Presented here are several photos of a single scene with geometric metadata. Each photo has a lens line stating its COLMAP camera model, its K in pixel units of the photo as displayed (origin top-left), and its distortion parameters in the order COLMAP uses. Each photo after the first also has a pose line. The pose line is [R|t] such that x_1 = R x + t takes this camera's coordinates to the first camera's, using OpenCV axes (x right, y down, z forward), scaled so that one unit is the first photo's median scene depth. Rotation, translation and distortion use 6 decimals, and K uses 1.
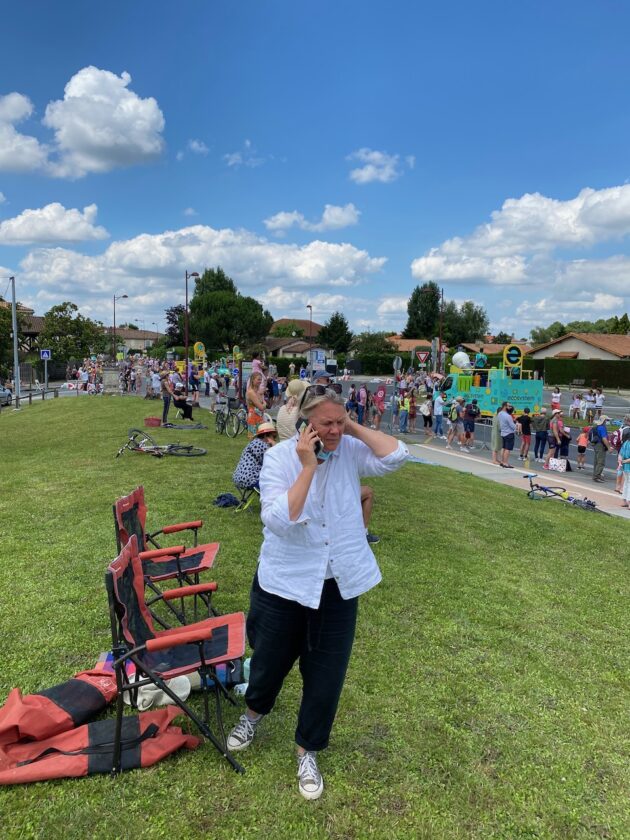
lens RADIAL K [[634.0, 0, 310.1], [0, 634.0, 415.3], [0, 0, 1]] dist [0.005074, -0.008169]
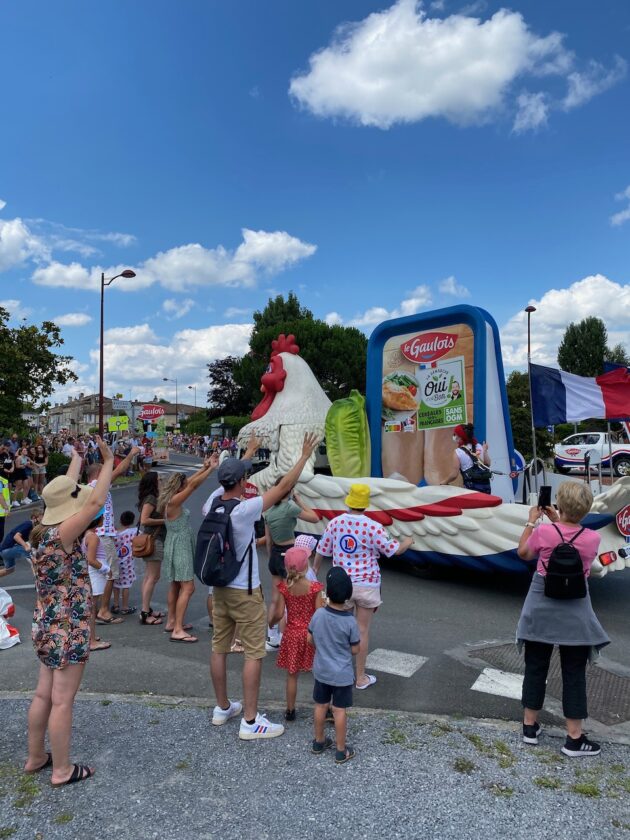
lens RADIAL K [[634.0, 0, 310.1], [0, 634.0, 415.3], [0, 0, 1]] dist [0.005074, -0.008169]
pose [[0.998413, -0.021878, -0.051899, -0.085828], [0.015186, 0.991916, -0.125987, -0.025633], [0.054235, 0.124999, 0.990673, 0.343688]]
